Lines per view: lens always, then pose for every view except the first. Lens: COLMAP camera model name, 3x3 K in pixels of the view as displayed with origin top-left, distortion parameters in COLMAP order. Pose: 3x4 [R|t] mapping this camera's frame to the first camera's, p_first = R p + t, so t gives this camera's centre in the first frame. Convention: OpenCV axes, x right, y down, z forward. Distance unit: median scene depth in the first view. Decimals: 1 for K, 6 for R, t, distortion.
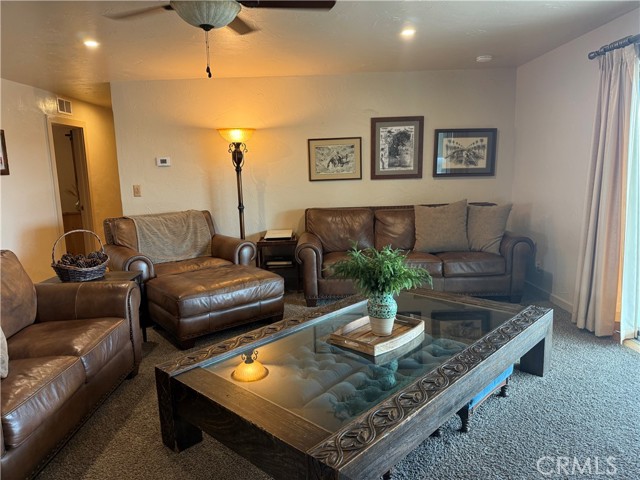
lens RADIAL K [[444.9, 0, 313.9], [0, 444.9, 243.1], [0, 0, 1]] dist [0.078321, -0.102897]
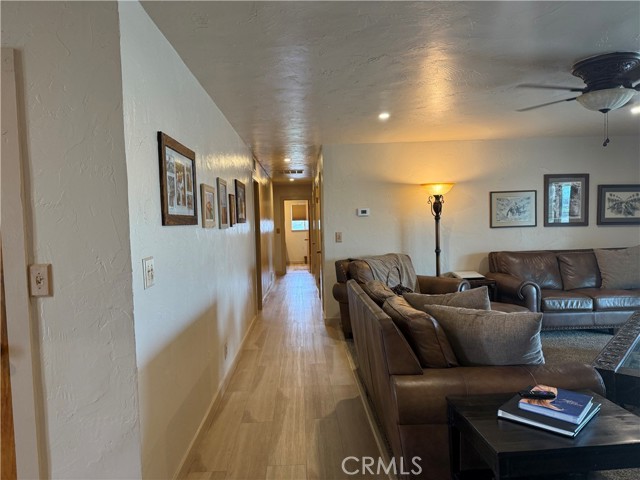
lens RADIAL K [[444.9, 0, 313.9], [0, 444.9, 241.6], [0, 0, 1]] dist [0.078321, -0.102897]
pose [[0.998820, 0.000584, 0.048558, -0.525823], [0.005246, 0.992778, -0.119849, 0.031103], [-0.048278, 0.119963, 0.991604, -0.113901]]
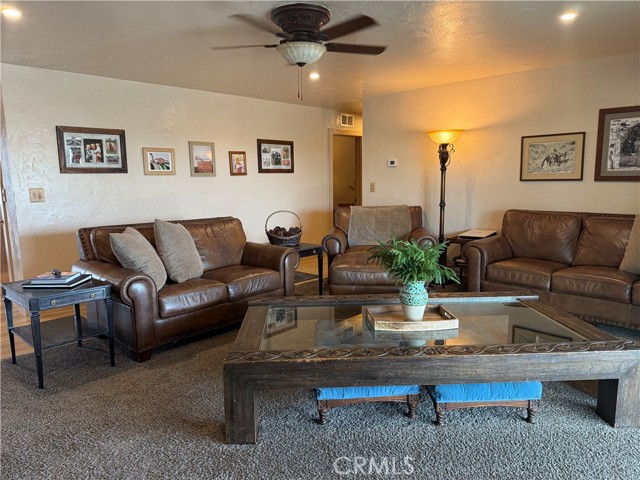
lens RADIAL K [[444.9, 0, 321.2], [0, 444.9, 244.0], [0, 0, 1]] dist [0.078321, -0.102897]
pose [[0.734929, 0.119207, -0.667585, 0.338979], [-0.117820, 0.991902, 0.047413, -0.003170], [0.667831, 0.043809, 0.743022, 0.019060]]
